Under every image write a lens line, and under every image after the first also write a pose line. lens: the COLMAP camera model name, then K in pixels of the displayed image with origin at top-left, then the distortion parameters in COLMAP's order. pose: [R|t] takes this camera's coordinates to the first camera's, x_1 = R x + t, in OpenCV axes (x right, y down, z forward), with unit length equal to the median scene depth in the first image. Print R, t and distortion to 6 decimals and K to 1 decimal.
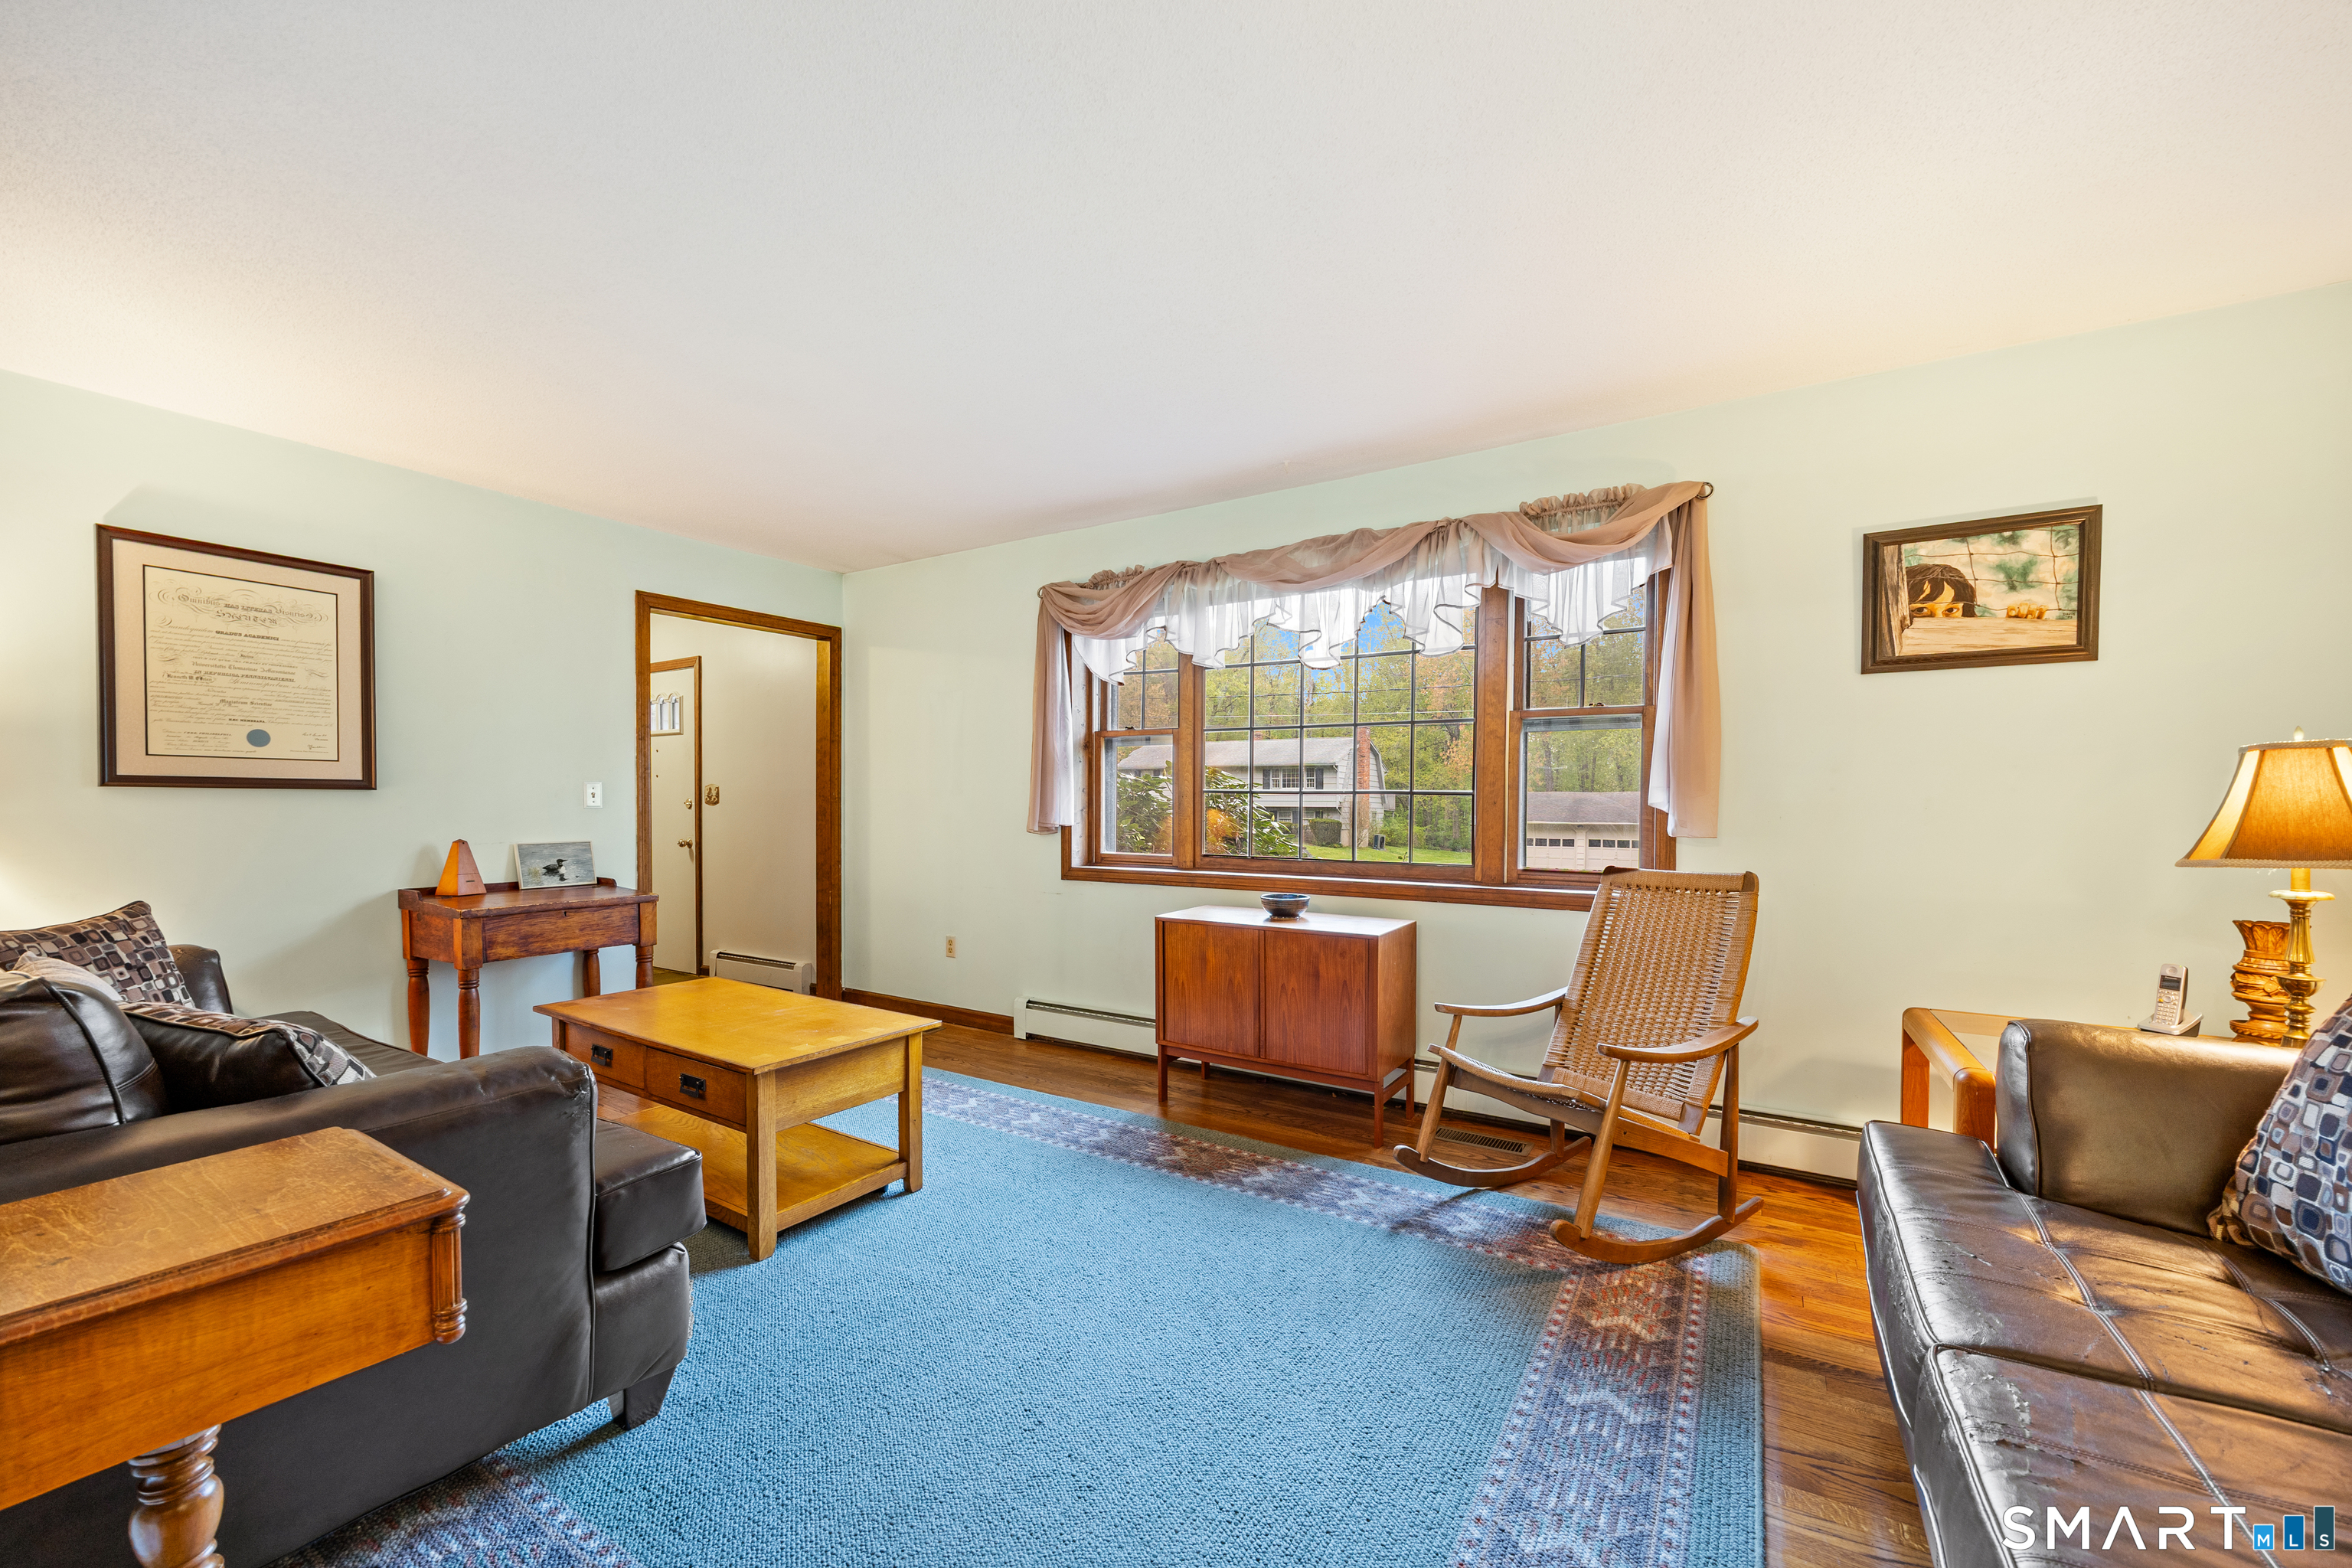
lens RADIAL K [[915.8, 0, 1177.5], [0, 915.8, 774.2], [0, 0, 1]] dist [-0.004697, -0.000230]
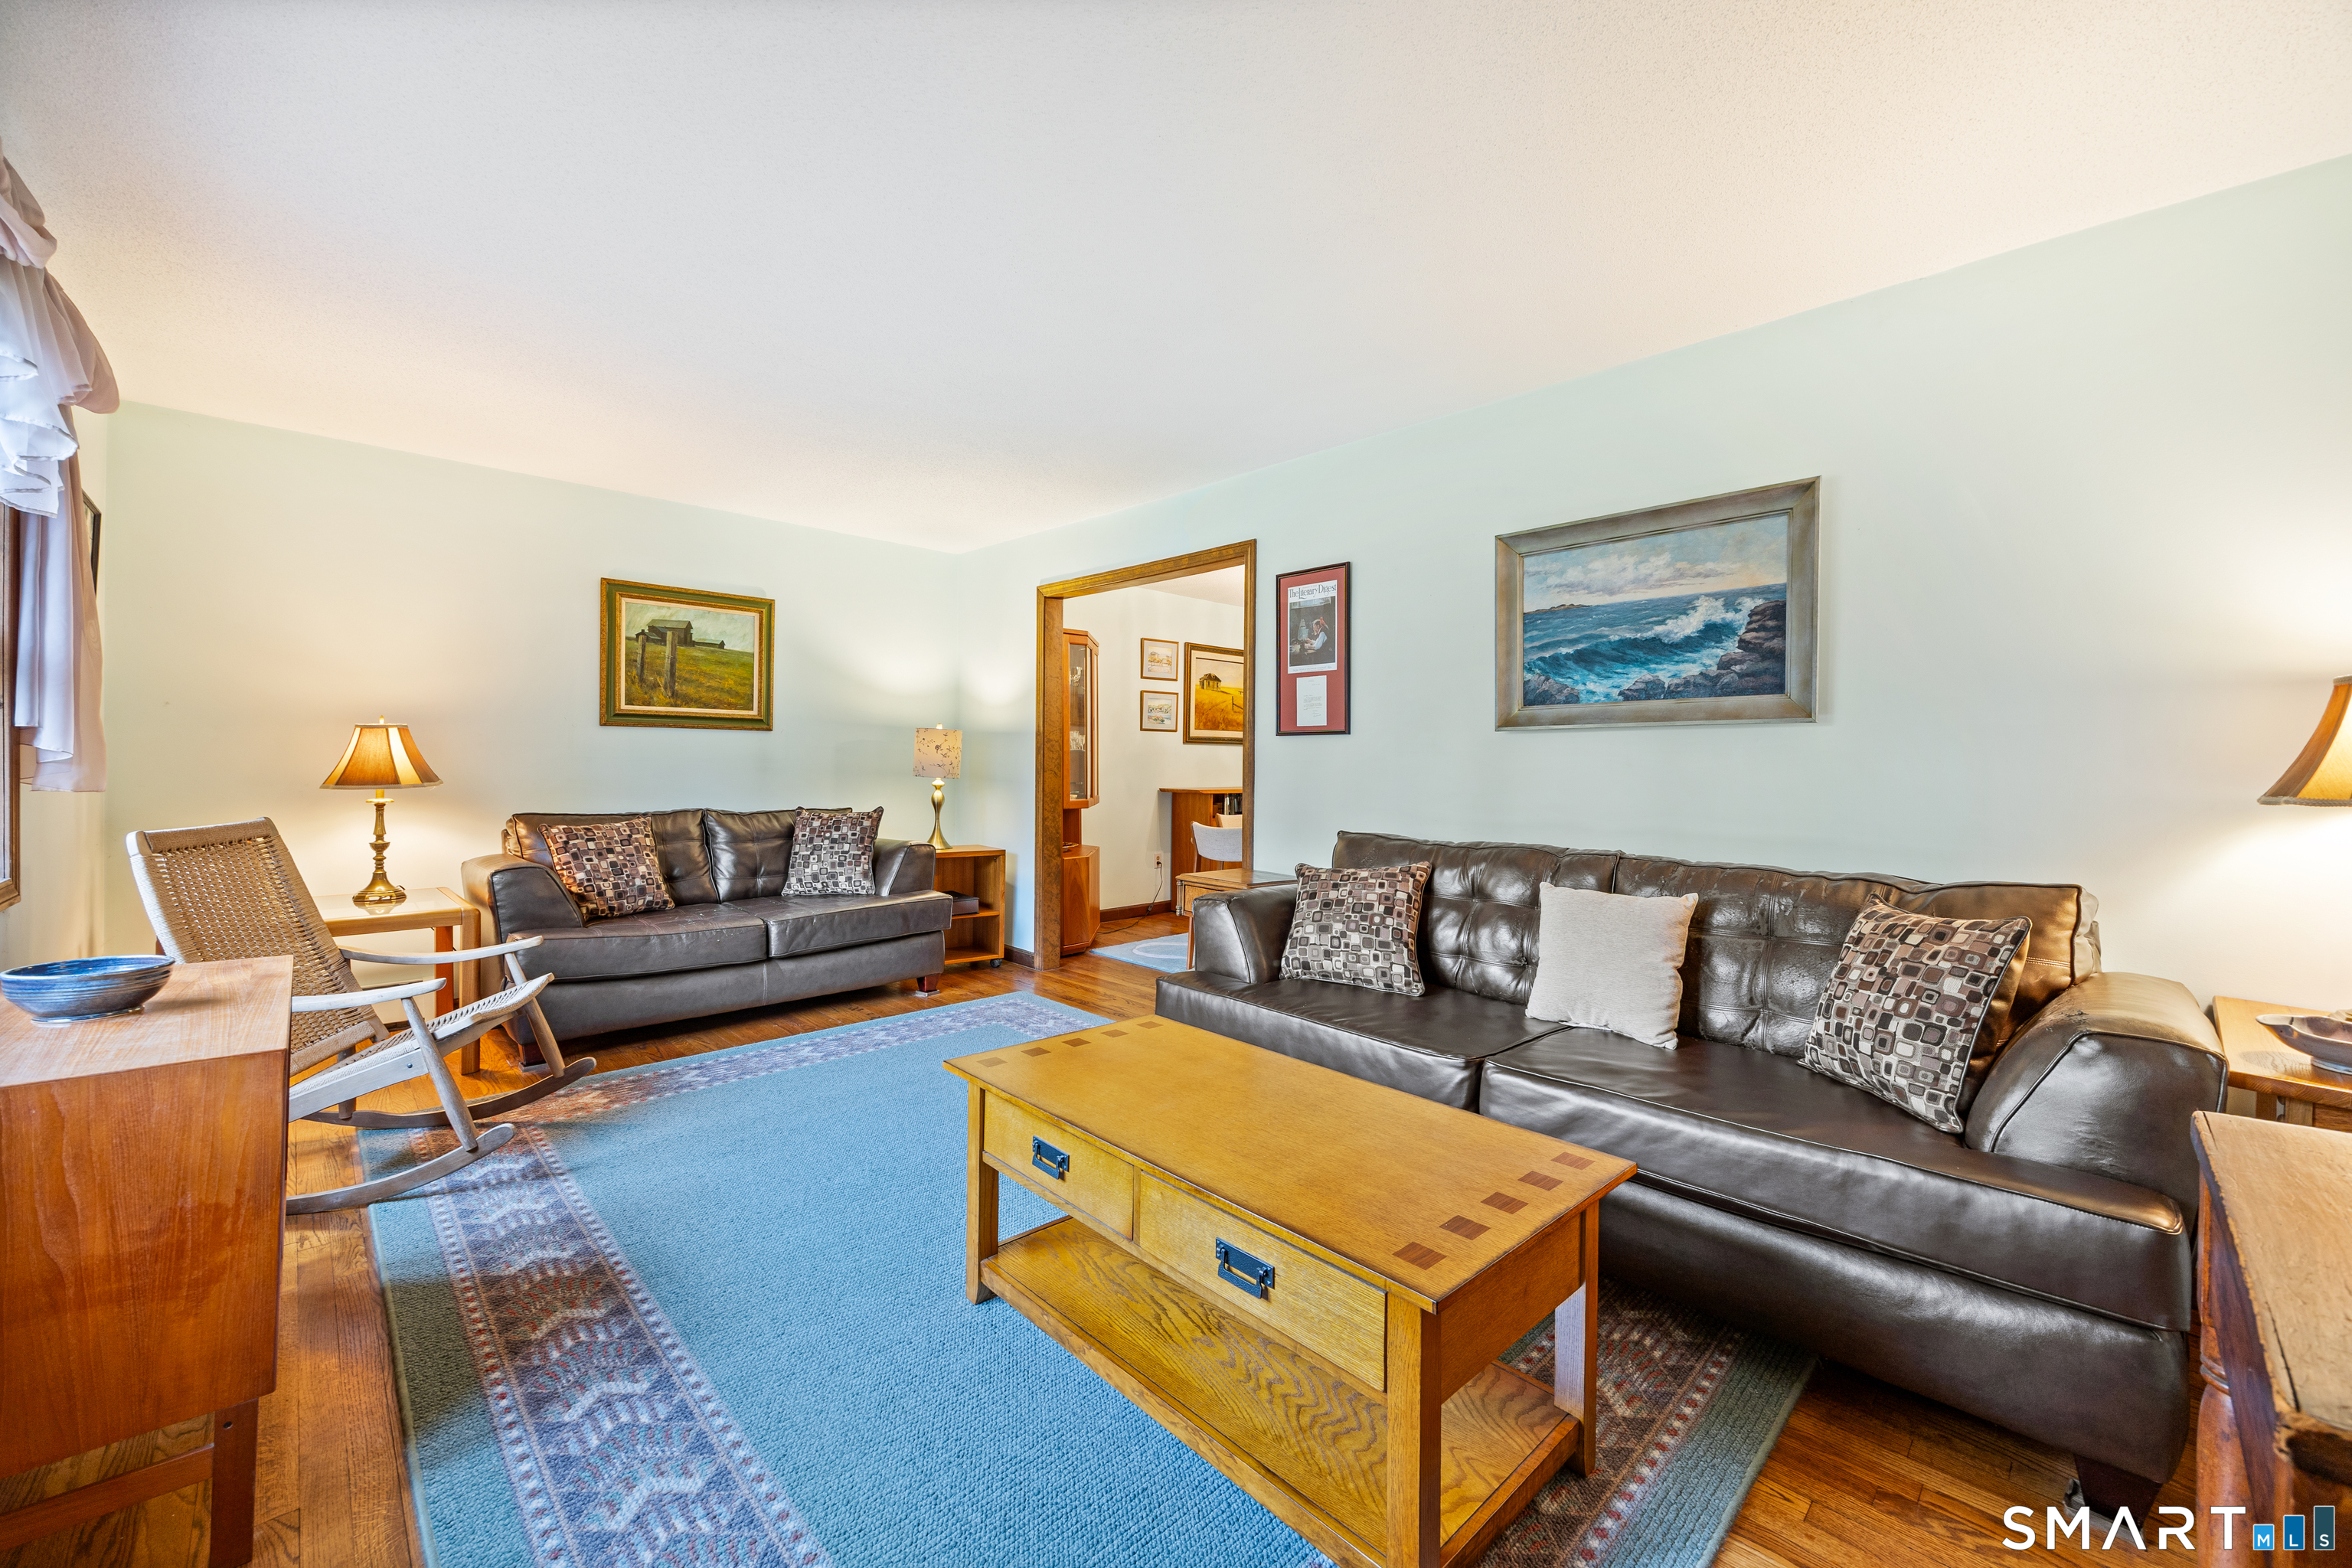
lens RADIAL K [[915.8, 0, 1177.5], [0, 915.8, 774.2], [0, 0, 1]] dist [-0.004697, -0.000230]
pose [[-0.969491, -0.017660, 0.244489, -0.628008], [-0.024142, 0.999431, -0.023542, 0.056467], [-0.243934, -0.028726, -0.969366, 1.720647]]
